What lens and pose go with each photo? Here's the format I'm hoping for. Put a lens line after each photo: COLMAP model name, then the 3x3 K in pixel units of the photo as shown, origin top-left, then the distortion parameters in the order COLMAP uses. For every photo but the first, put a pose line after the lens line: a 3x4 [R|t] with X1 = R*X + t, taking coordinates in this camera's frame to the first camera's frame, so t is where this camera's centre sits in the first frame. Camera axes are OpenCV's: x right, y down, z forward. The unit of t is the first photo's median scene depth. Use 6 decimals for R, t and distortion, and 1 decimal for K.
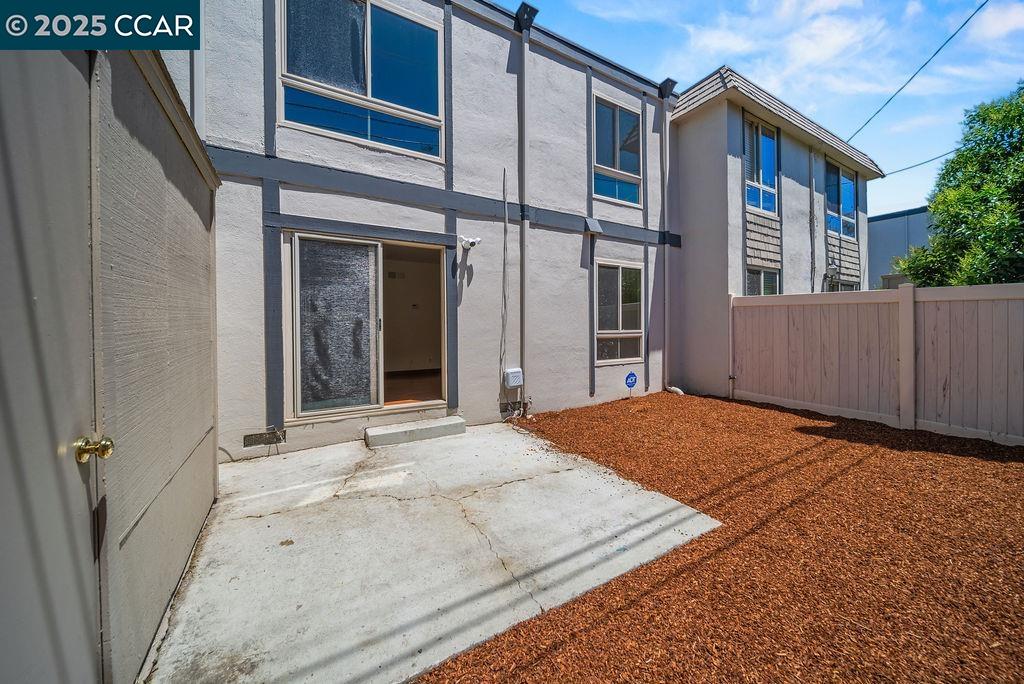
lens RADIAL K [[383.7, 0, 512.7], [0, 383.7, 329.1], [0, 0, 1]] dist [0.000397, 0.000095]
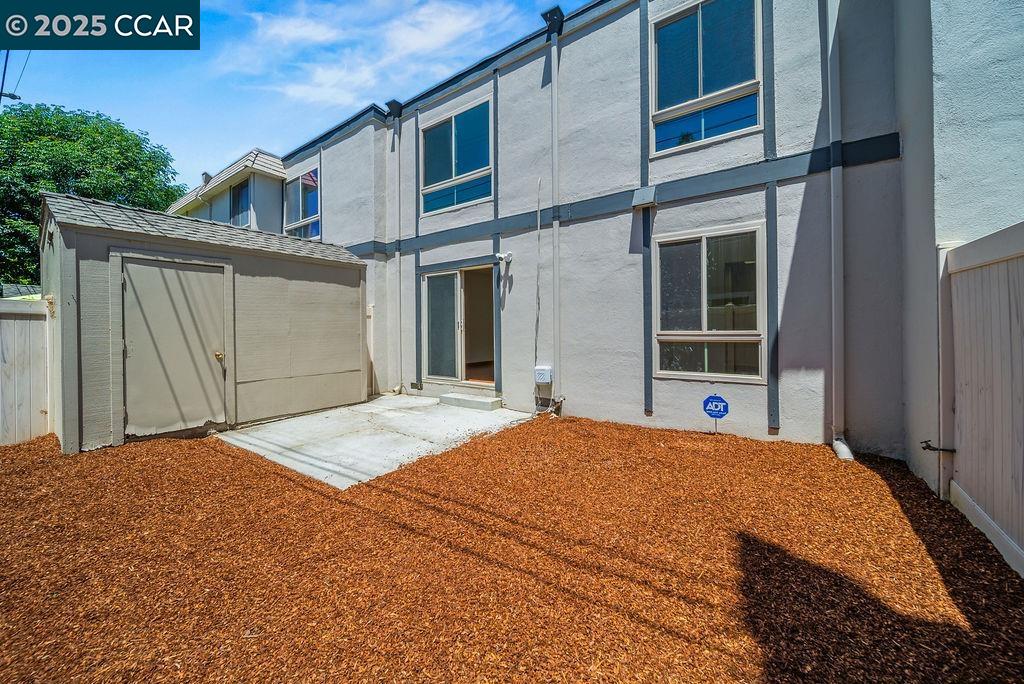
lens RADIAL K [[383.7, 0, 512.7], [0, 383.7, 329.1], [0, 0, 1]] dist [0.000397, 0.000095]
pose [[0.388291, 0.004100, -0.921528, 0.876532], [0.001129, 0.999987, 0.004925, -0.004351], [0.921536, -0.002953, 0.388282, 0.476832]]
